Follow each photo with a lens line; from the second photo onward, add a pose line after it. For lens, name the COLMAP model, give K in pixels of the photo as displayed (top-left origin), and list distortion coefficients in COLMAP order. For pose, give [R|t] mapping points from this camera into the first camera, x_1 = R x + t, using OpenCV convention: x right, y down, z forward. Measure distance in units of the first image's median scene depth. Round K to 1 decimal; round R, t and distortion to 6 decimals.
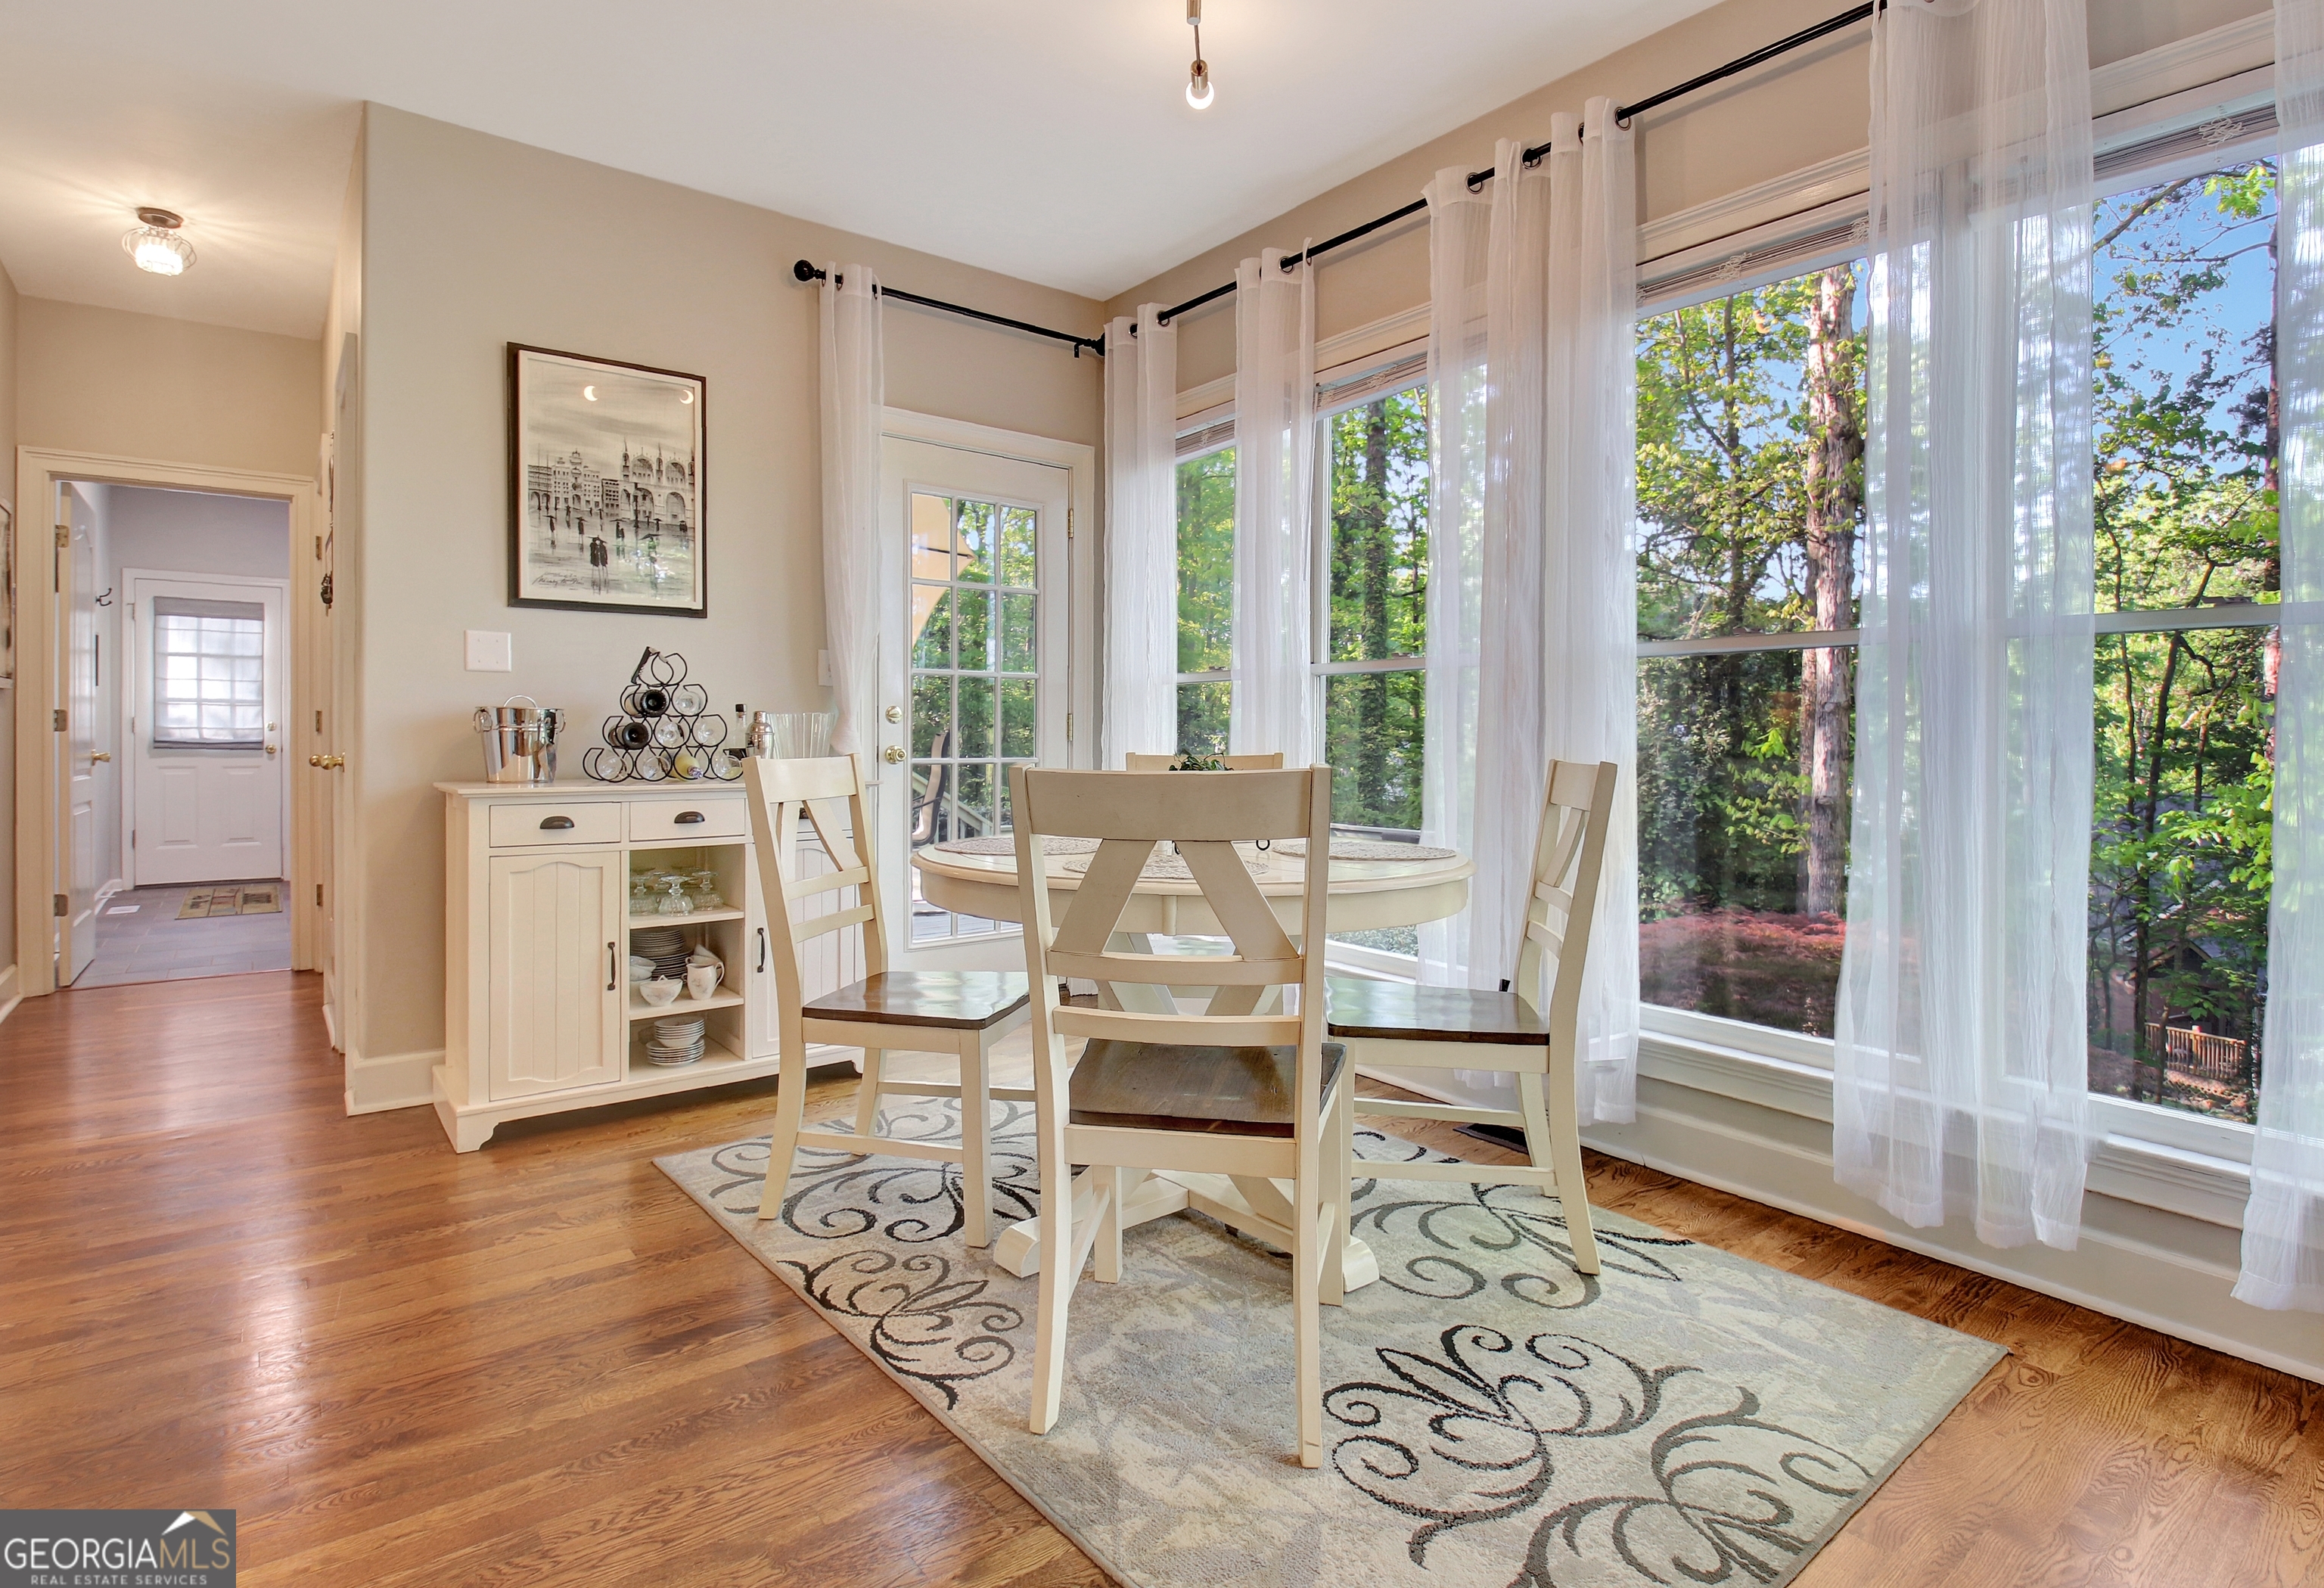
lens RADIAL K [[1214.1, 0, 1145.5], [0, 1214.1, 769.9], [0, 0, 1]] dist [-0.008030, -0.003951]
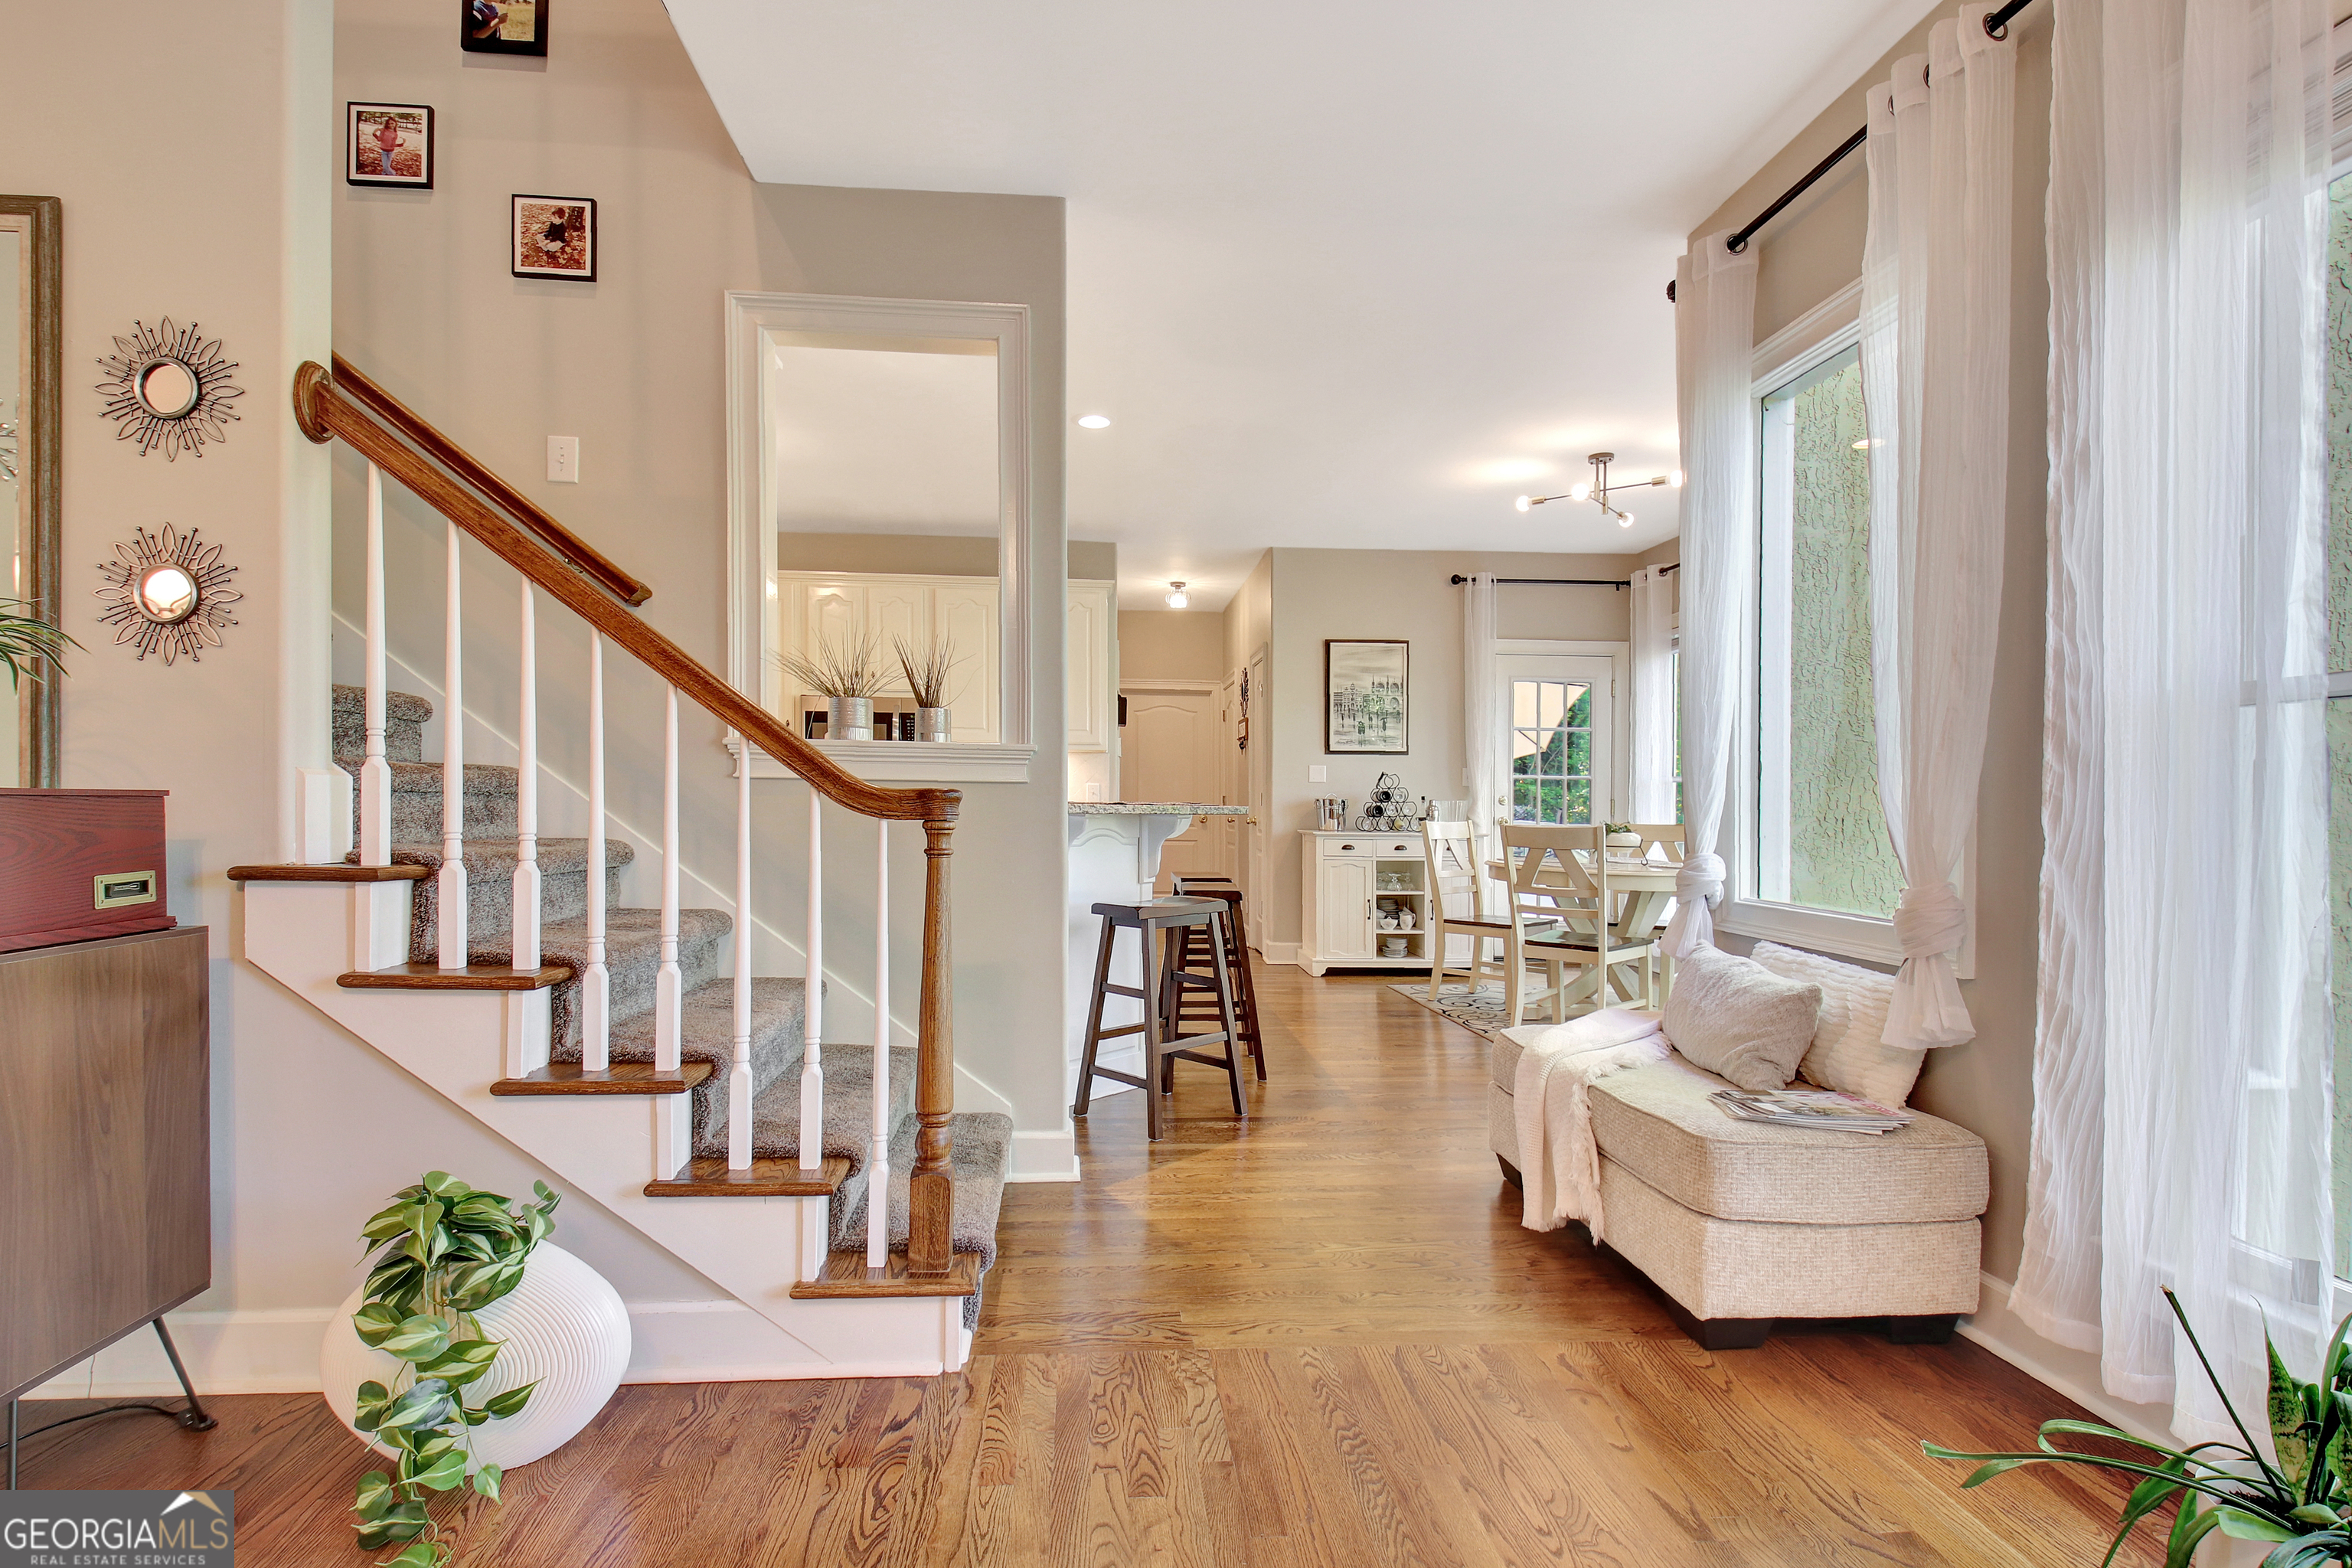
lens RADIAL K [[1193.4, 0, 1119.7], [0, 1193.4, 757.8], [0, 0, 1]] dist [-0.004541, -0.008600]
pose [[0.835609, -0.016509, -0.549076, 0.405023], [-0.016974, 0.998295, -0.055848, 0.005607], [0.549062, 0.055987, 0.833904, -1.139575]]
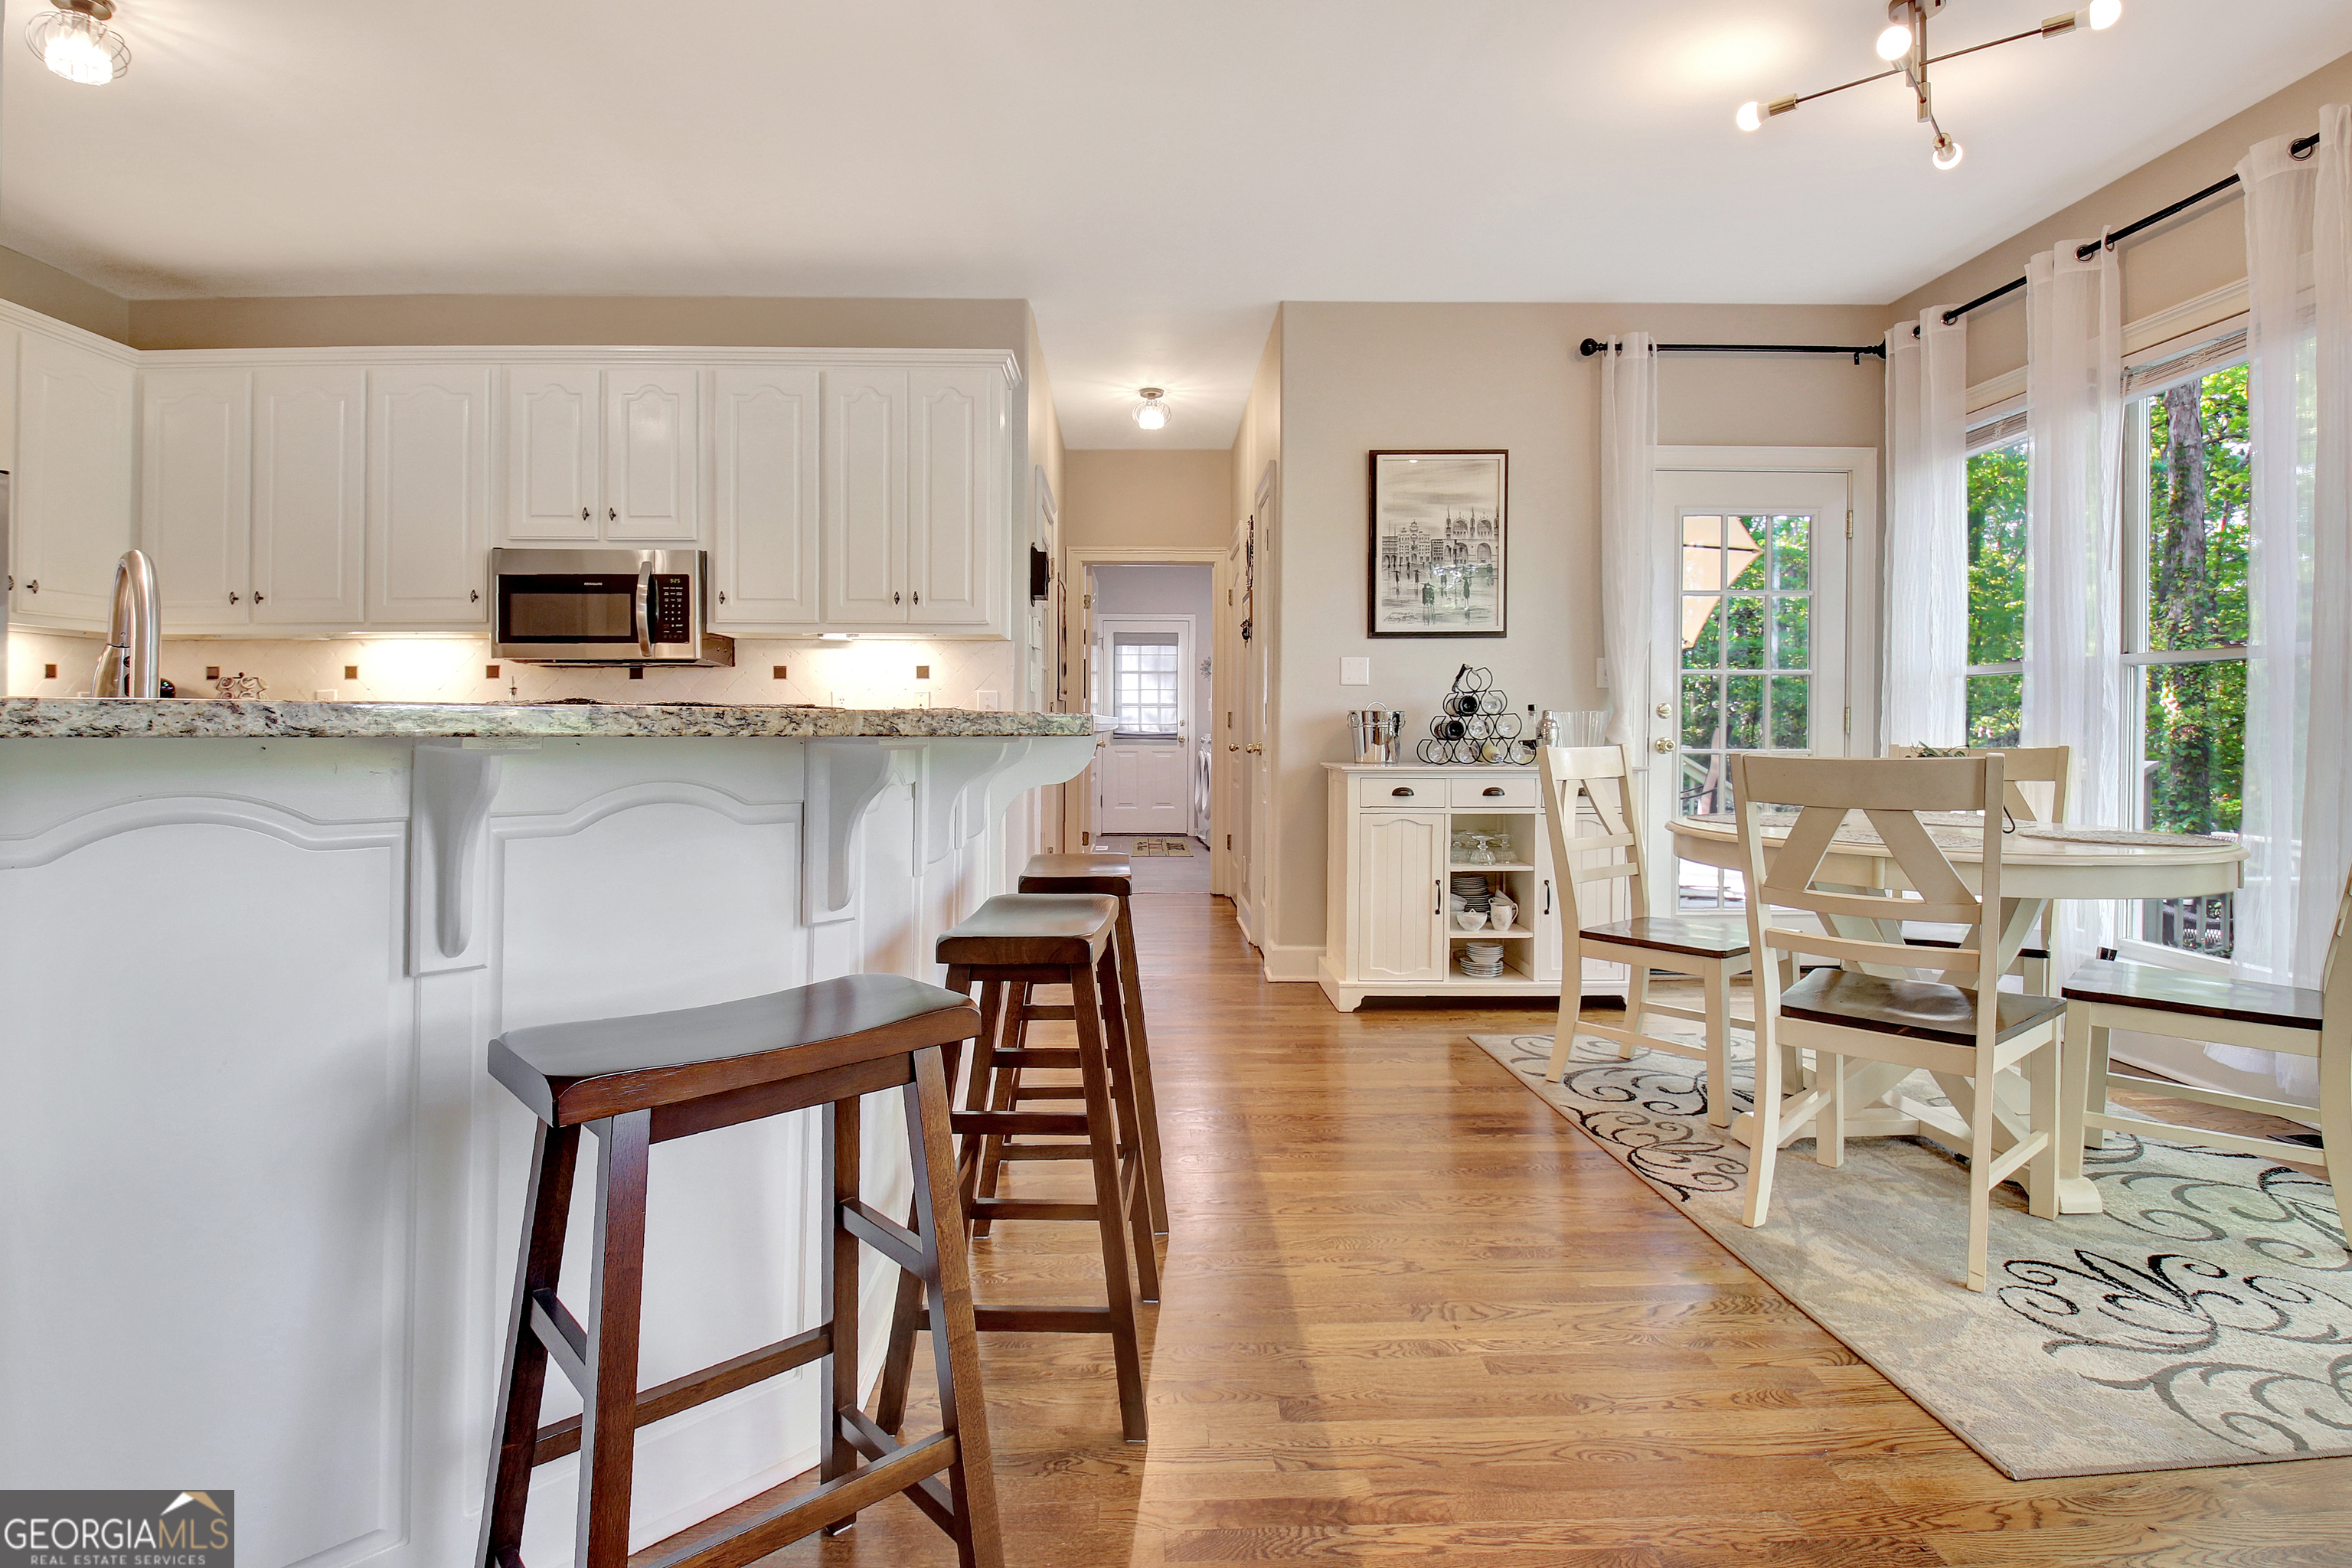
lens RADIAL K [[1193.4, 0, 1125.3], [0, 1193.4, 761.2], [0, 0, 1]] dist [-0.004541, -0.008600]
pose [[0.801747, 0.010737, -0.597567, 0.078868], [-0.009608, 0.999941, 0.005076, 0.003271], [0.597586, 0.001672, 0.801803, -0.284926]]
